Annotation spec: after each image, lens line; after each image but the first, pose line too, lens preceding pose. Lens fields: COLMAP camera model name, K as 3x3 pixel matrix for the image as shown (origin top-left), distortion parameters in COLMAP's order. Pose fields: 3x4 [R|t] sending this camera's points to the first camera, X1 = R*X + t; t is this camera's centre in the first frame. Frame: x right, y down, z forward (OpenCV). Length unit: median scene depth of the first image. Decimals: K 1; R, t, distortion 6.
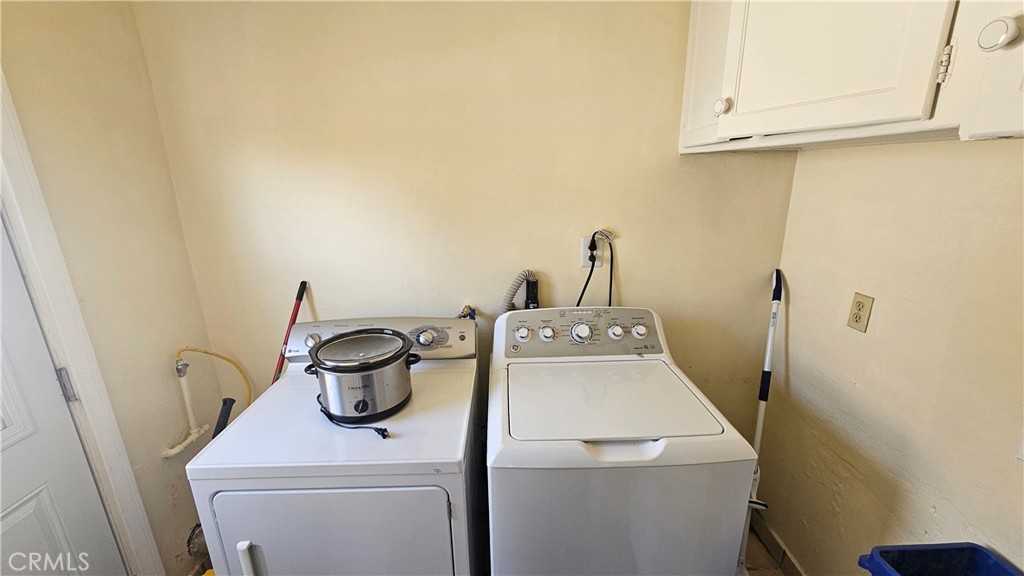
lens RADIAL K [[416.3, 0, 508.5], [0, 416.3, 286.6], [0, 0, 1]] dist [0.000647, 0.000277]
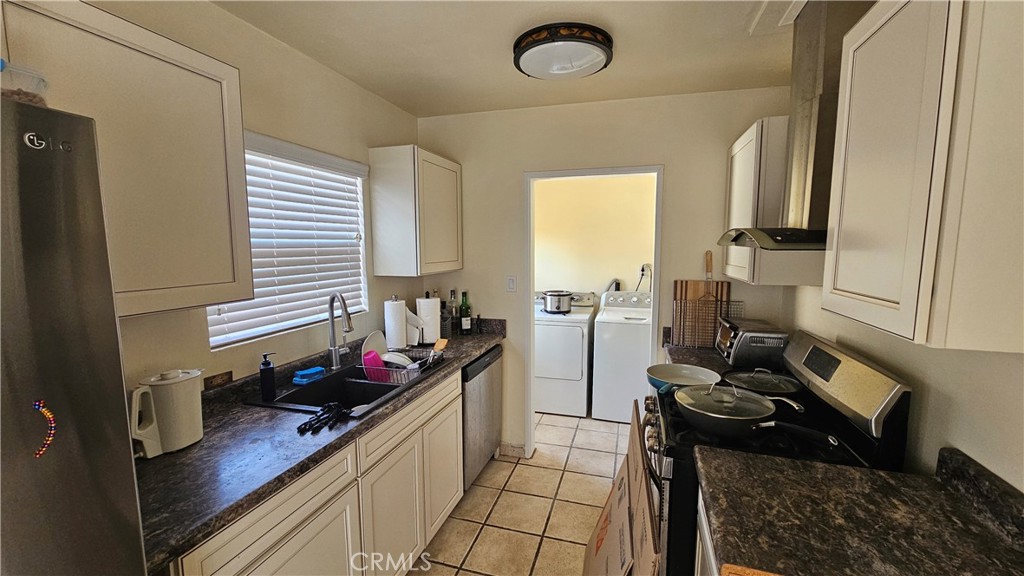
lens RADIAL K [[416.3, 0, 512.1], [0, 416.3, 289.1], [0, 0, 1]] dist [0.000647, 0.000277]
pose [[0.957658, 0.050347, -0.283473, 0.180384], [-0.096617, 0.983695, -0.151689, 0.524432], [0.271214, 0.172655, 0.946907, -1.744092]]
